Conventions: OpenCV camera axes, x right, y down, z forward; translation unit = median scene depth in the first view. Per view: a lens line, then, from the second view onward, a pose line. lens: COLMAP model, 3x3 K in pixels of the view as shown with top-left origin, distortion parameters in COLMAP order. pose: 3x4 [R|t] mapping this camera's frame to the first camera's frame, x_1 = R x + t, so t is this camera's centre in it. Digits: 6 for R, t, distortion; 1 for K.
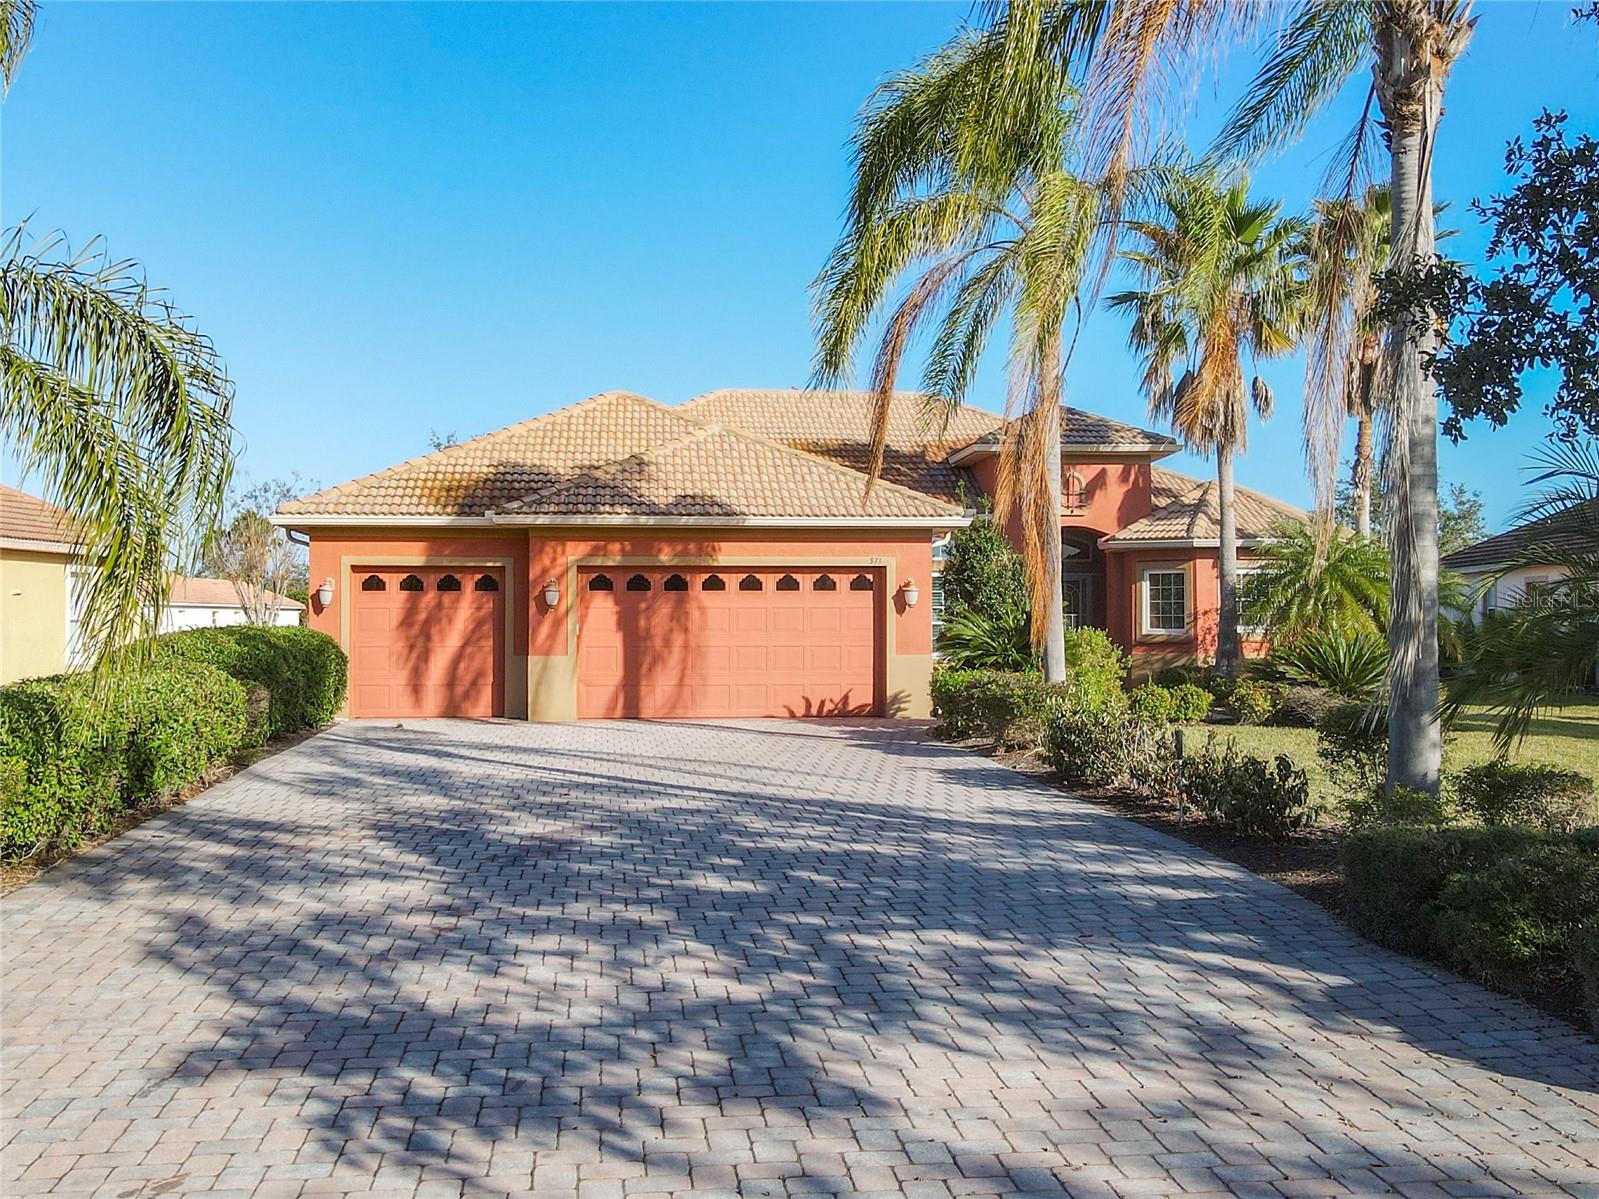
lens RADIAL K [[1730.5, 0, 668.4], [0, 1730.5, 628.0], [0, 0, 1]] dist [-0.007676, -0.032051]
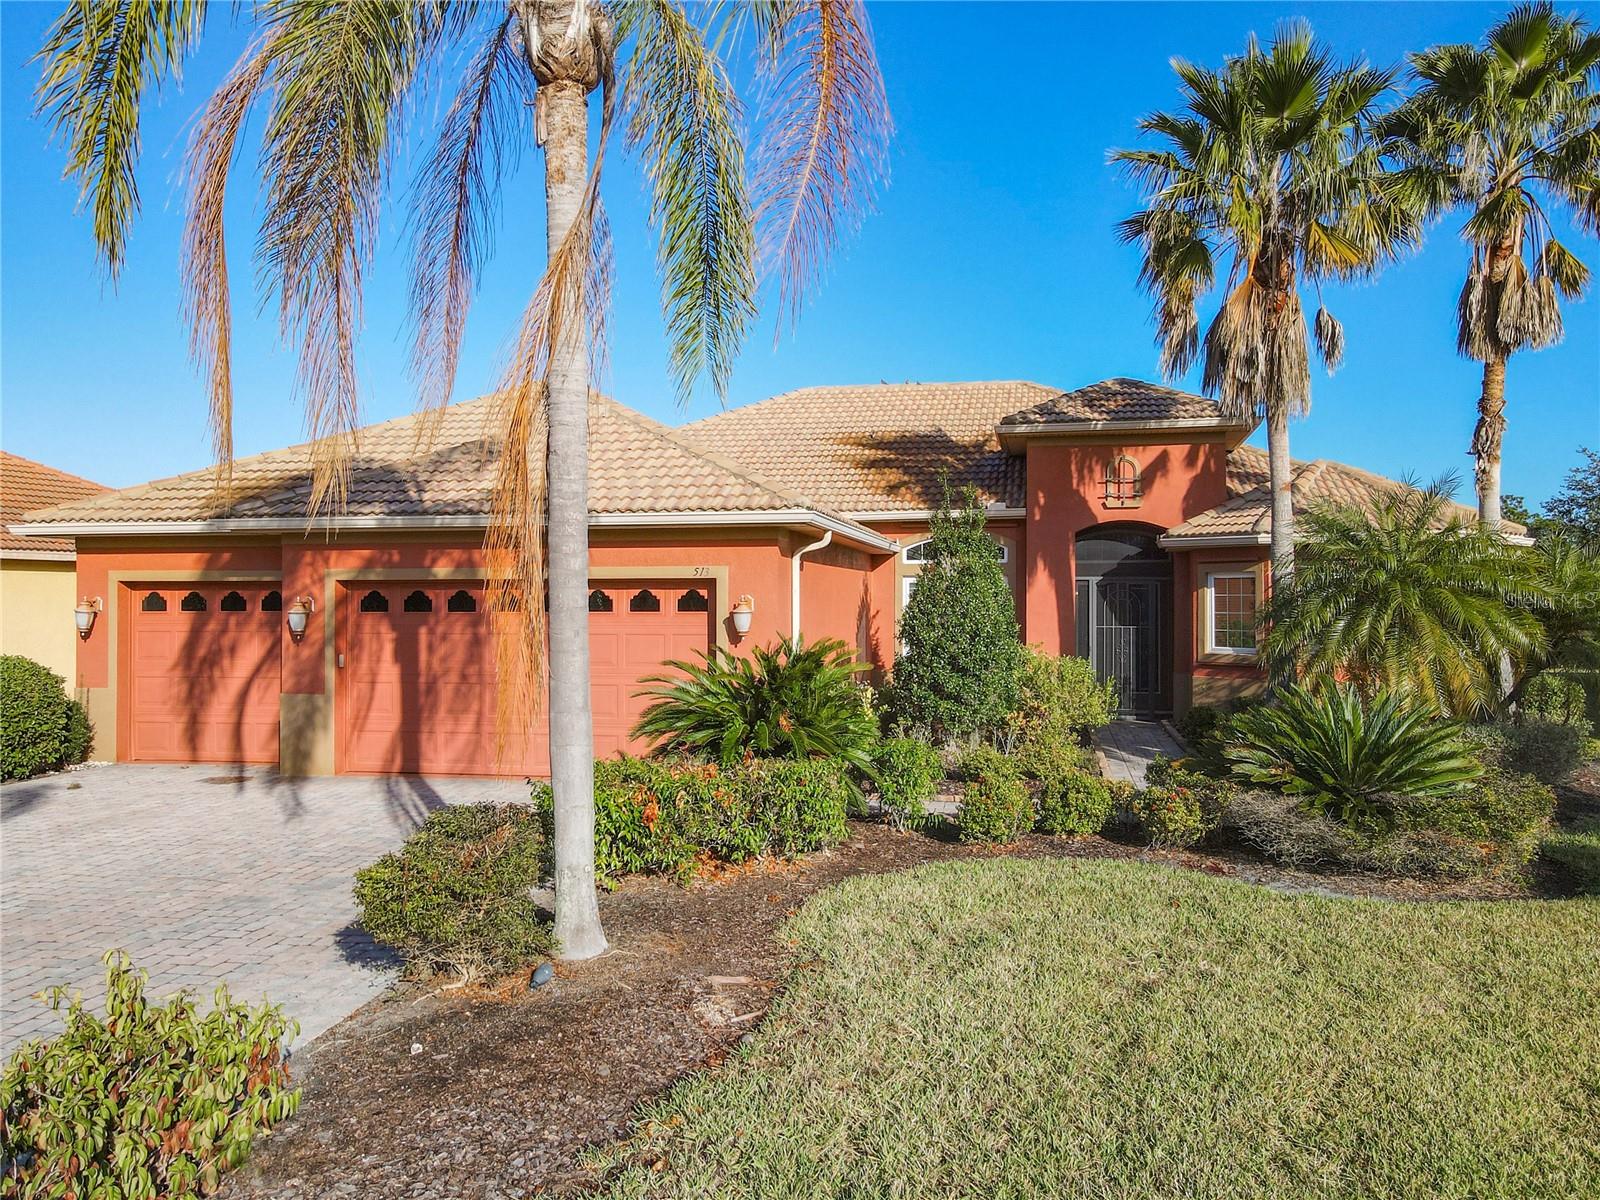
lens RADIAL K [[1213.0, 0, 780.7], [0, 1213.0, 605.0], [0, 0, 1]] dist [0.011829, 0.003936]
pose [[0.969591, -0.001545, -0.244724, 0.267443], [0.001943, 0.999997, 0.001383, -0.024345], [0.244722, -0.001816, 0.969592, 0.489606]]
